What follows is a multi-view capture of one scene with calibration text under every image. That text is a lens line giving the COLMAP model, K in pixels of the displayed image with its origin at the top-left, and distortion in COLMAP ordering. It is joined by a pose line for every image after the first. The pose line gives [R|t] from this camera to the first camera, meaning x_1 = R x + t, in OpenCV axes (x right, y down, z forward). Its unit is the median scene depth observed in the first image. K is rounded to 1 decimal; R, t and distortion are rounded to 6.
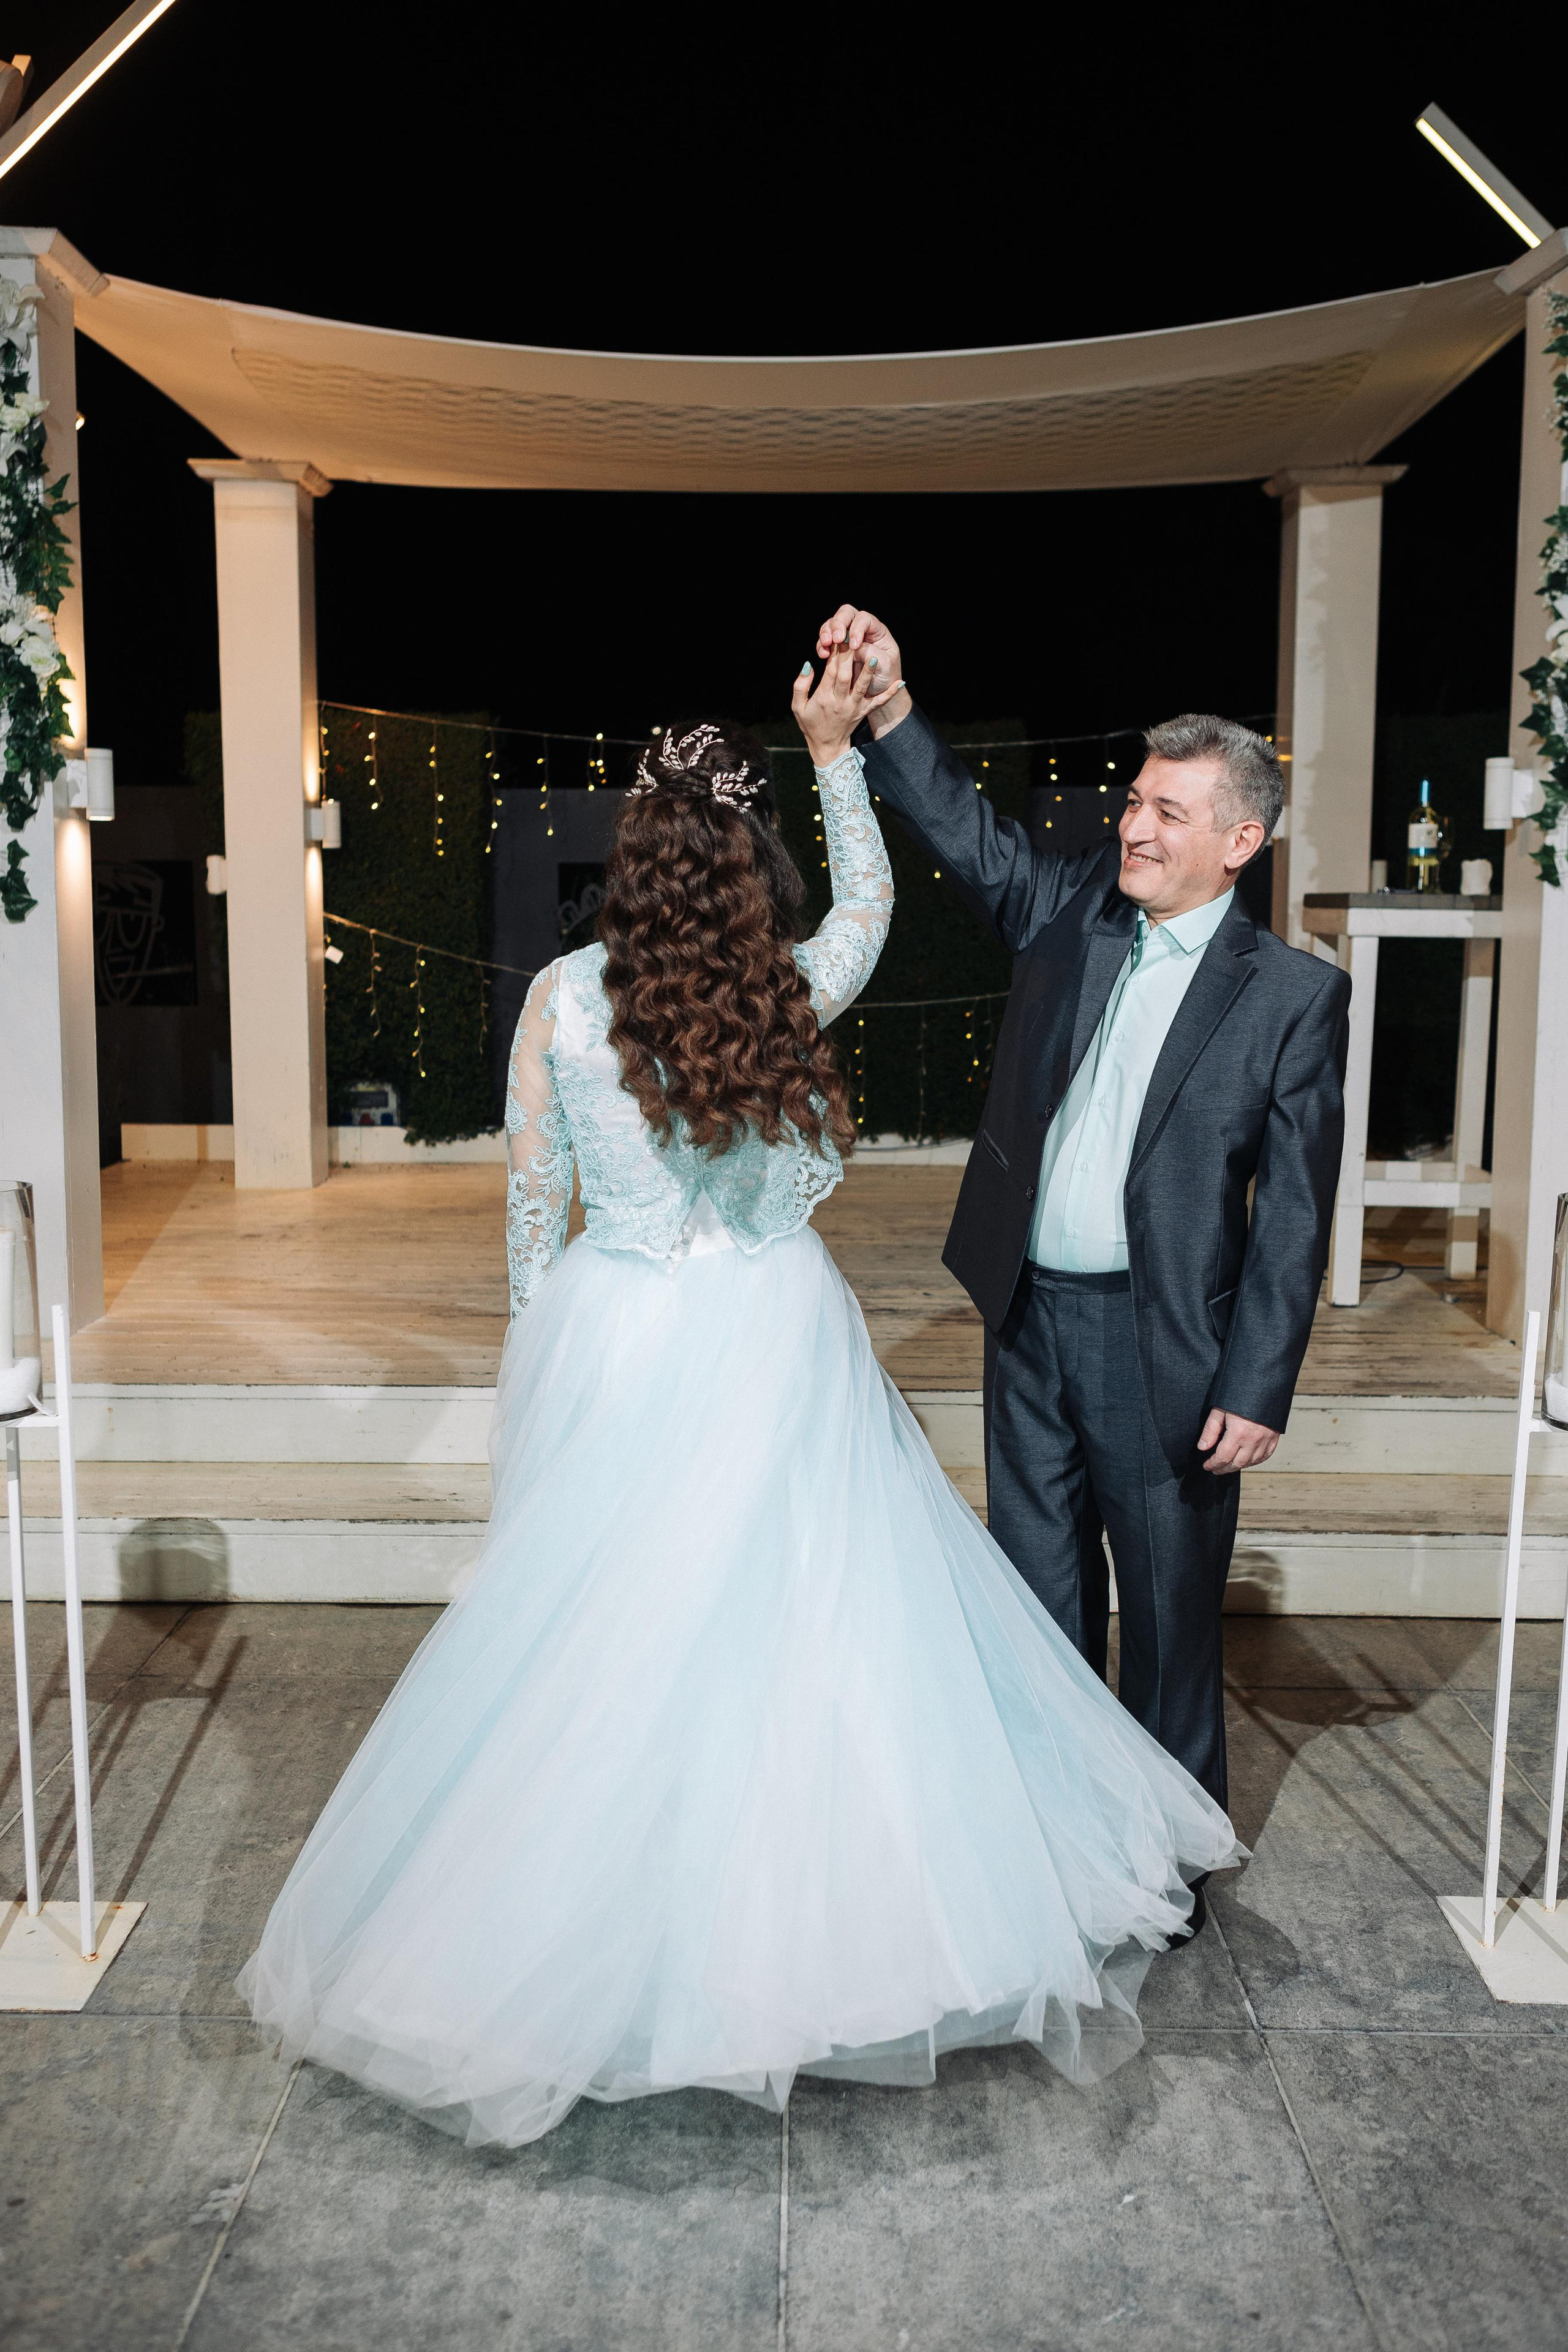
lens RADIAL K [[2143.1, 0, 778.8], [0, 2143.1, 1188.9], [0, 0, 1]] dist [0.022051, -0.020312]
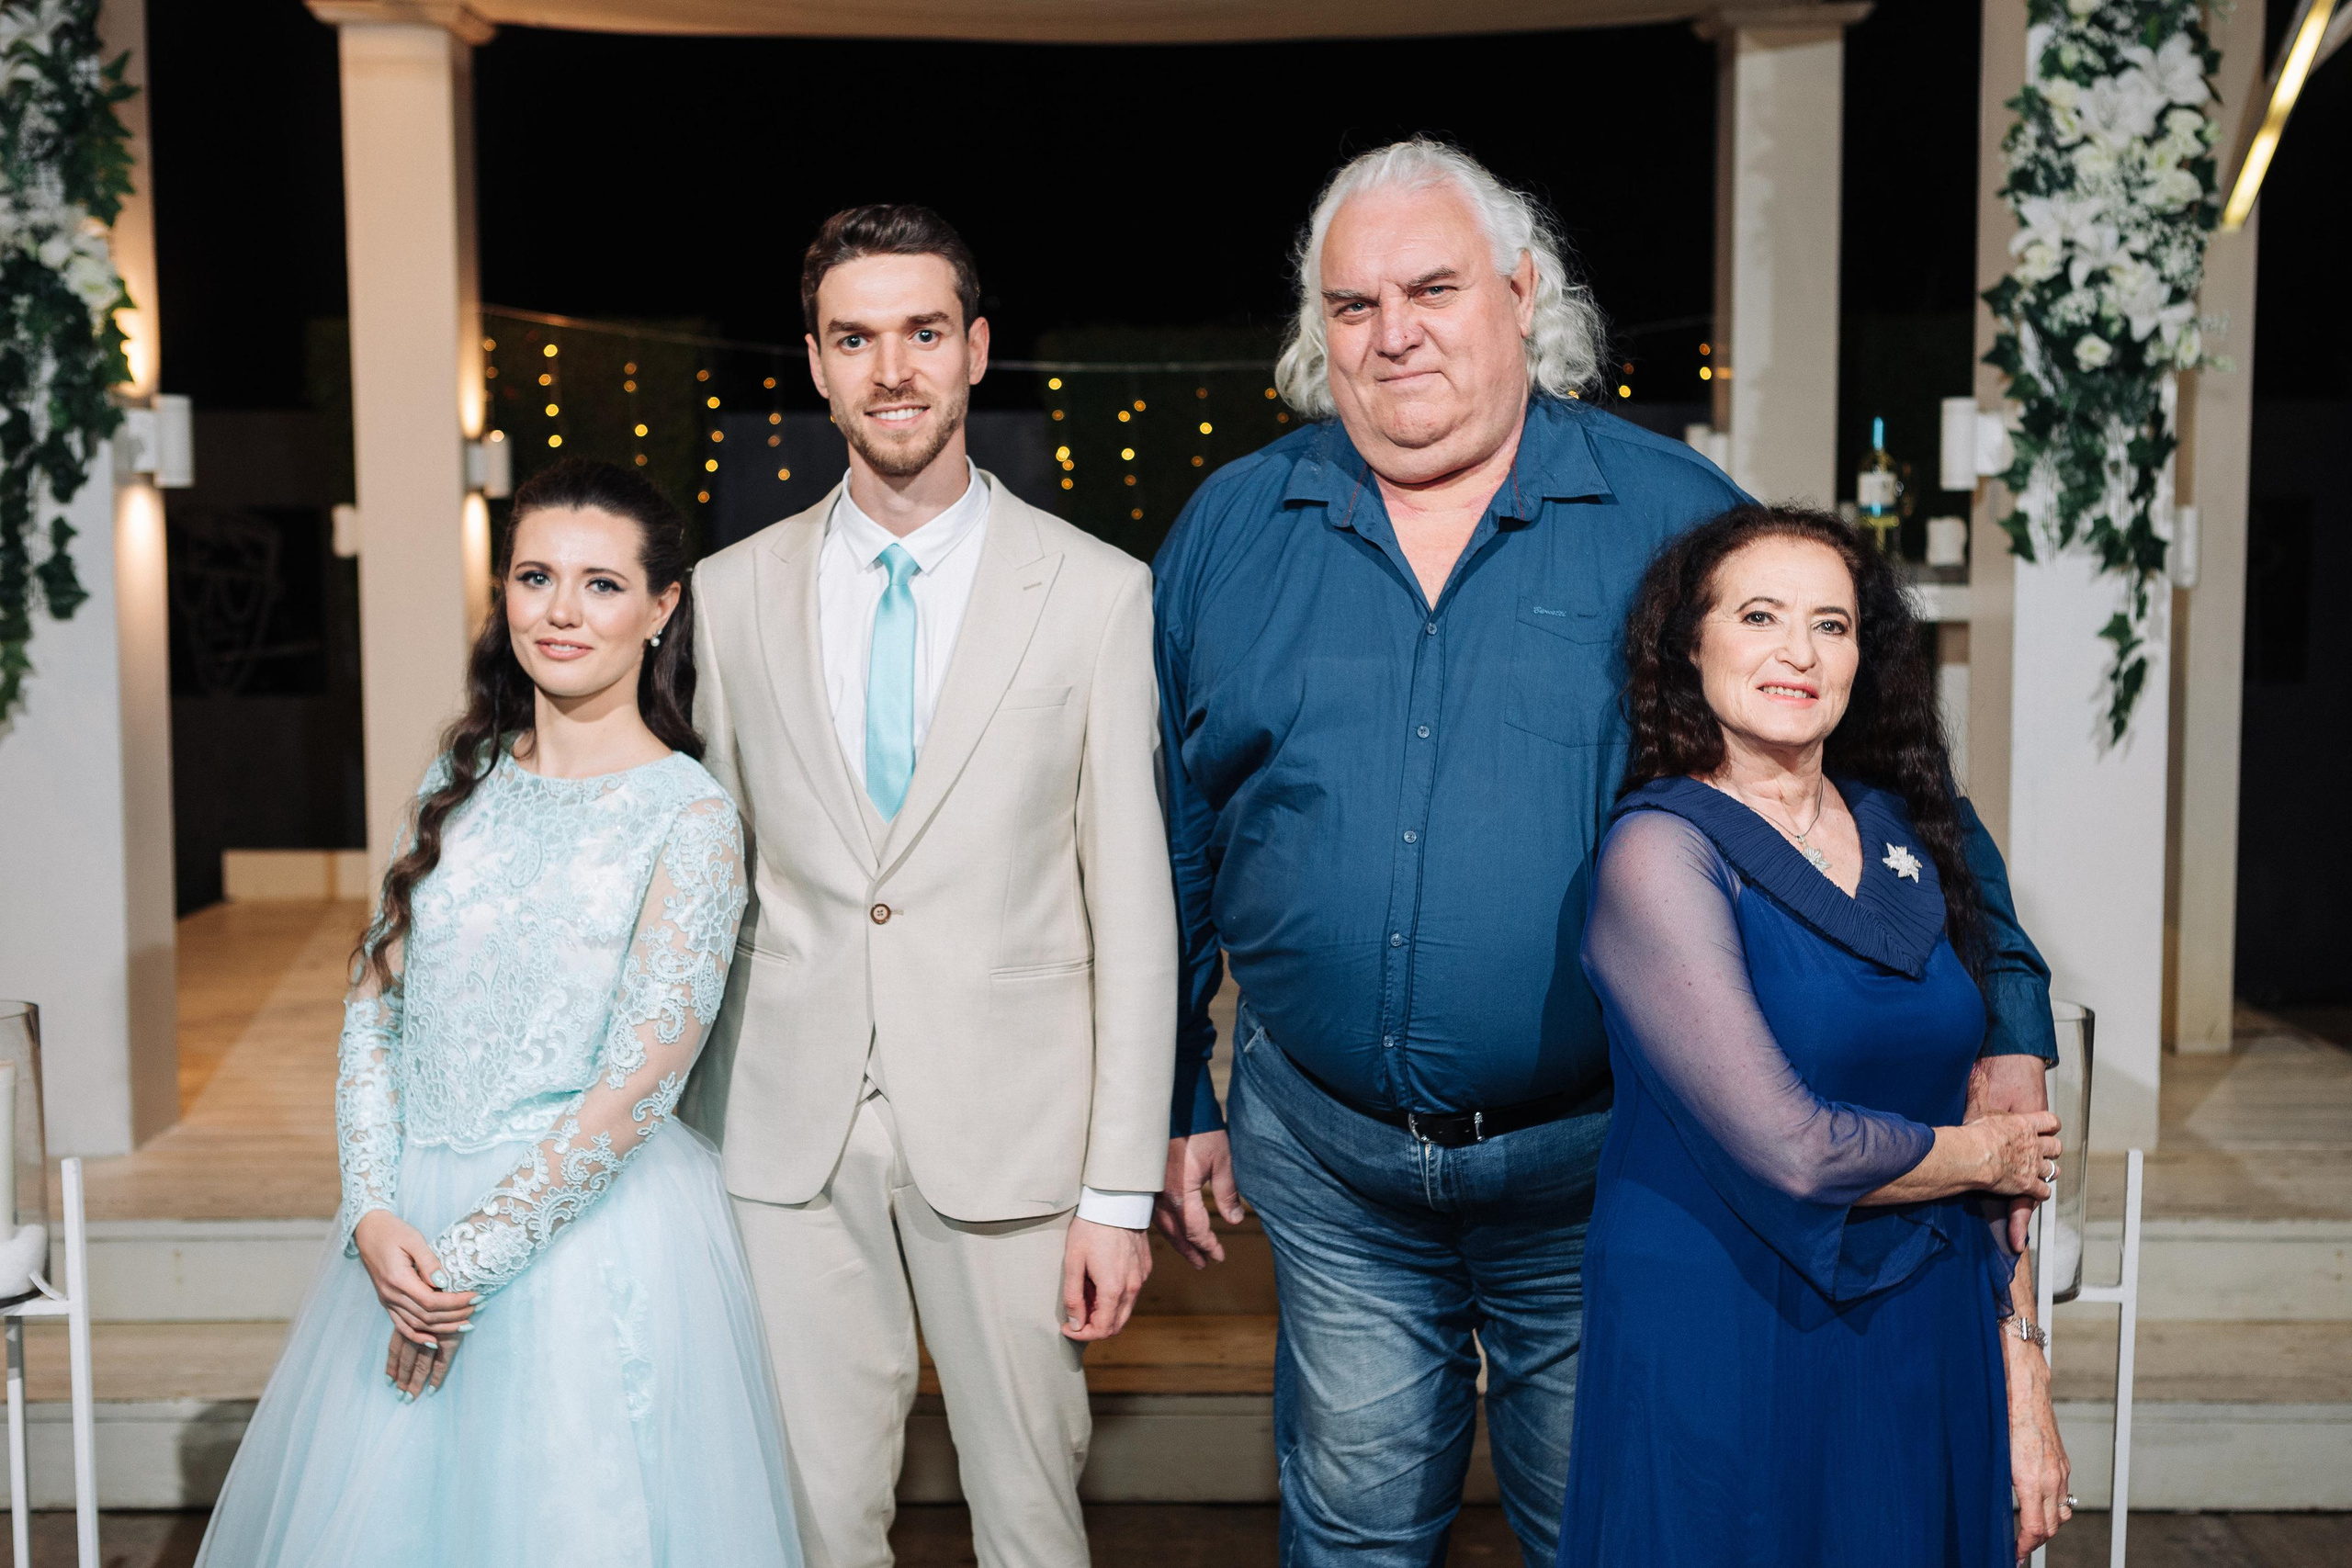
lens RADIAL K [[2821.5, 0, 1175.9], [0, 2821.5, 791.7], [0, 0, 1]] dist [0.145438, -0.288199]
pose [[0.999865, -0.008261, 0.014178, 0.031724], [0.008764, 0.999321, -0.035789, -0.021378], [-0.013873, 0.035908, 0.999259, -0.037222]]
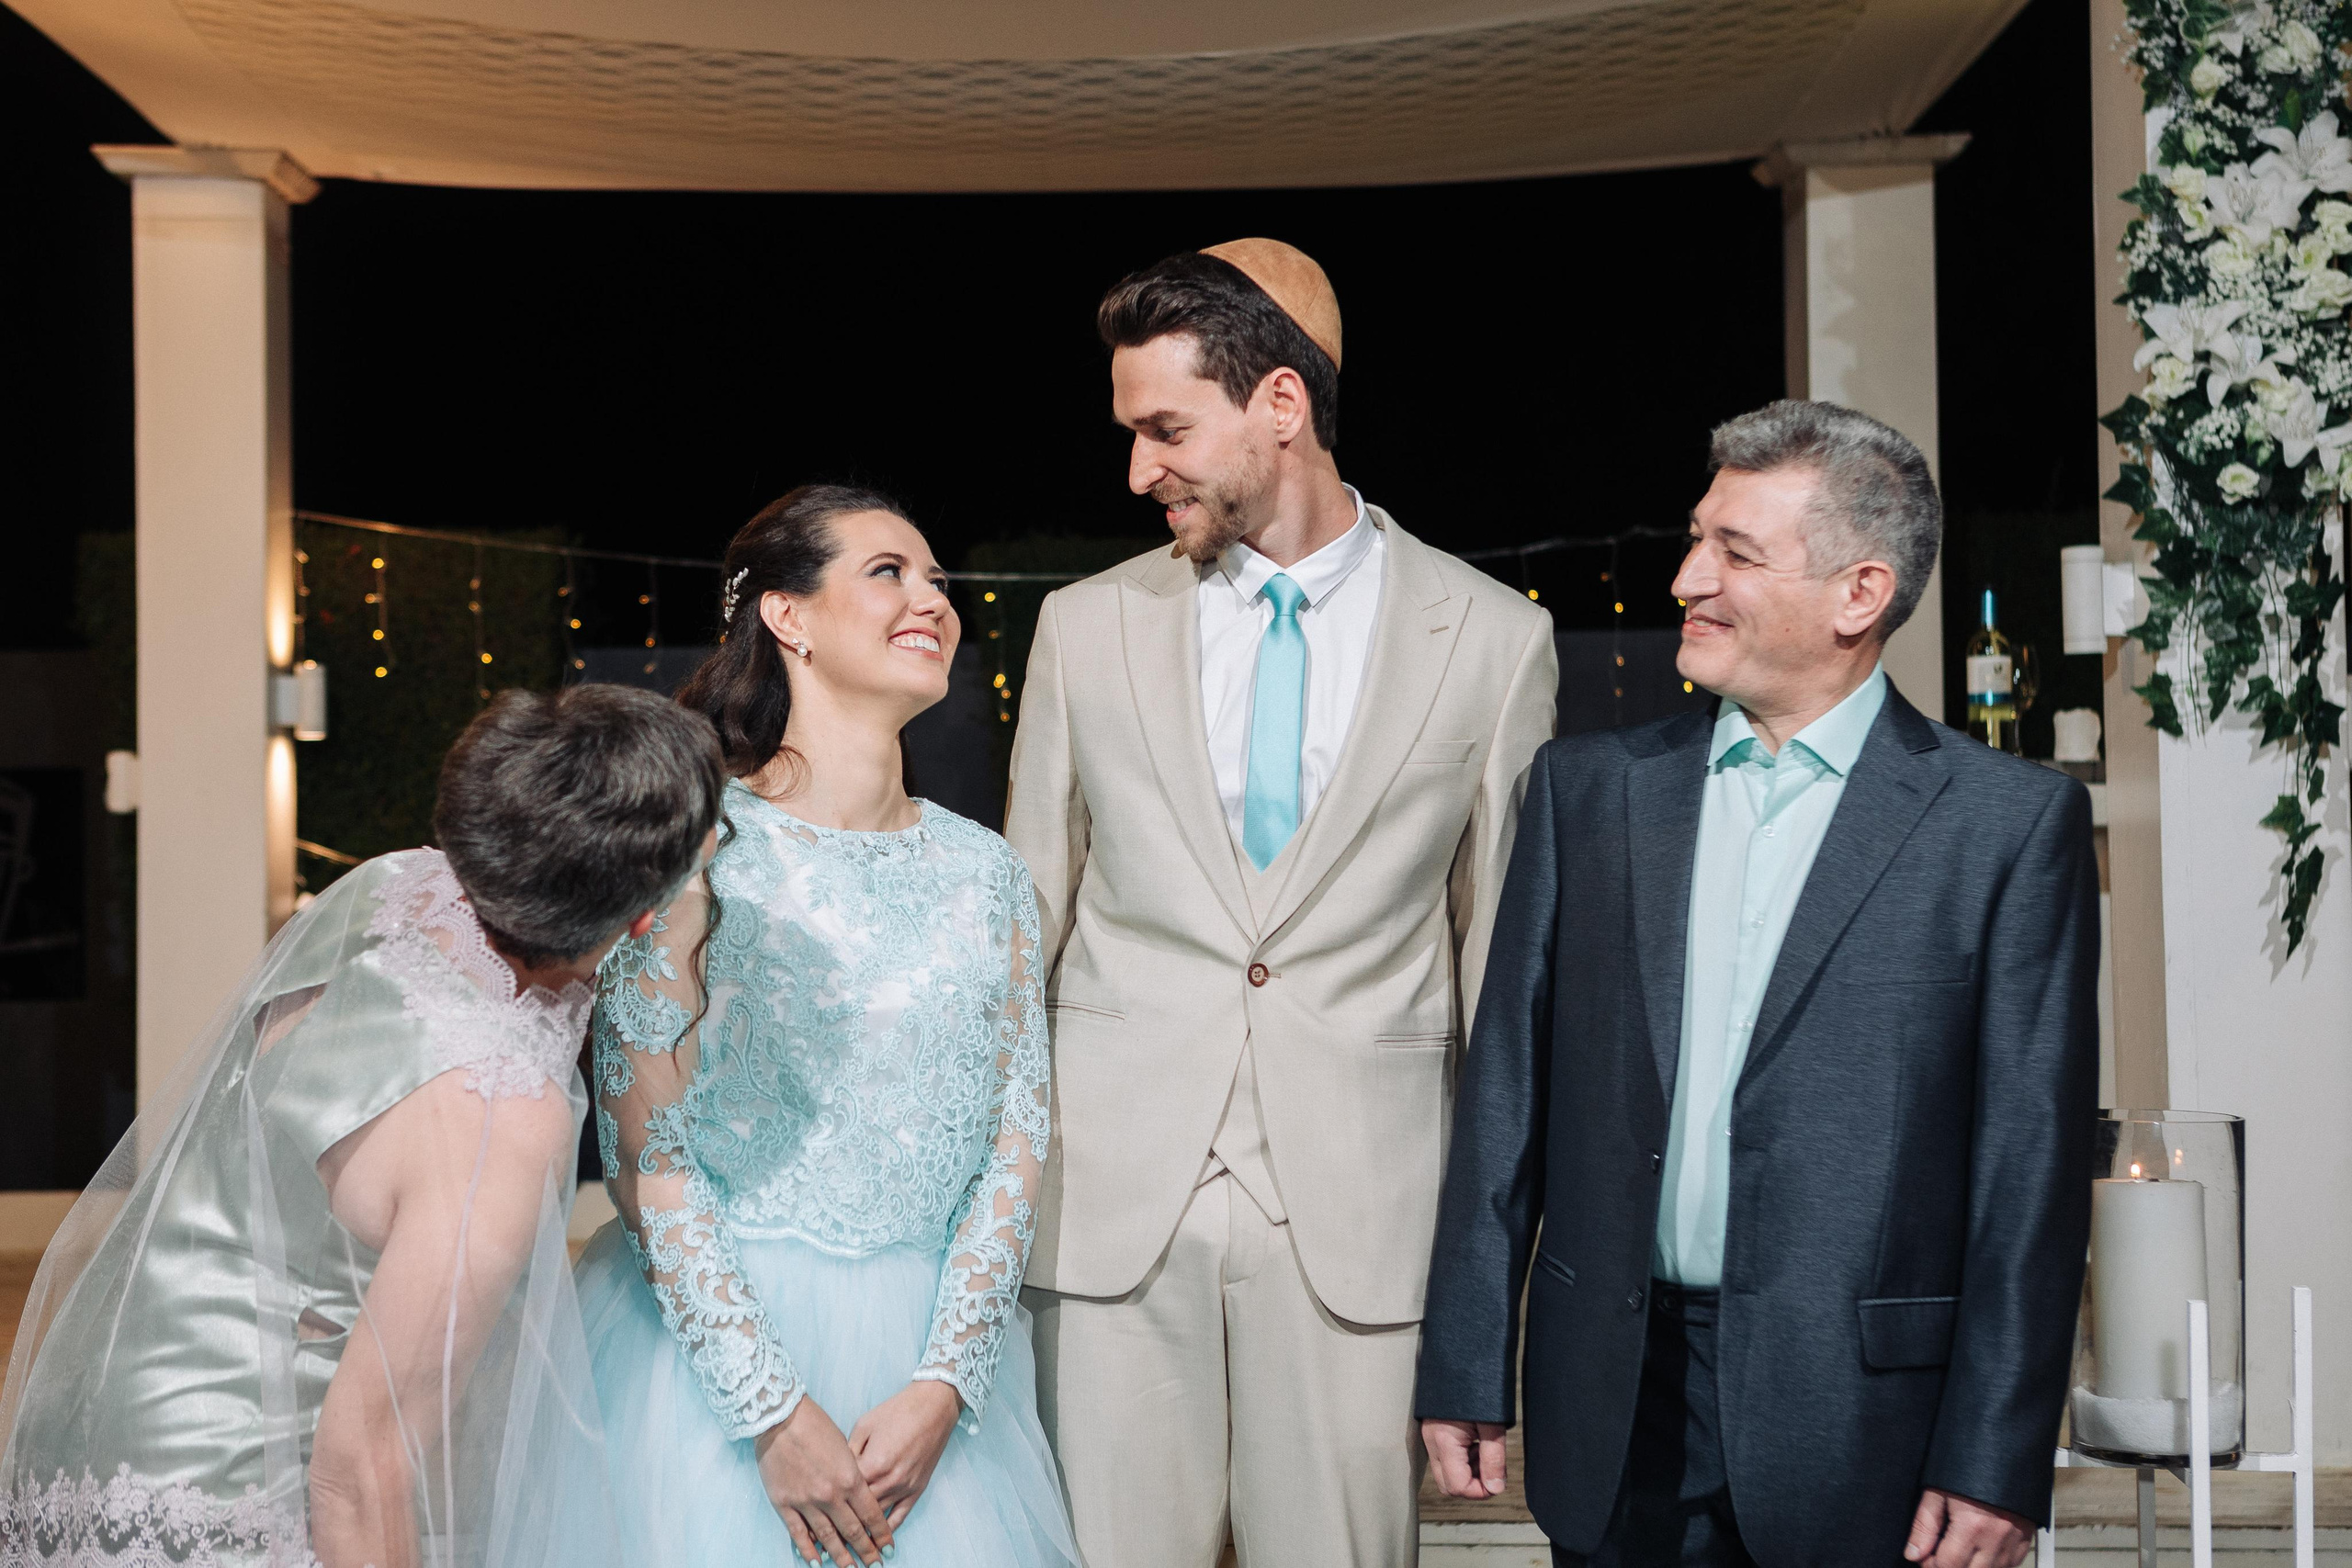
lens RADIAL K [[3583.2, 0, 1110.1], [0, 3583.2, 778.7], [0, 0, 1]] dist [0.273290, -0.725467]
pose [[0.999837, -0.014081, 0.011277, 0.023968], [0.015693, 0.987194, -0.158749, 0.041934], [-0.008898, 0.158900, 0.987255, -0.087993]]
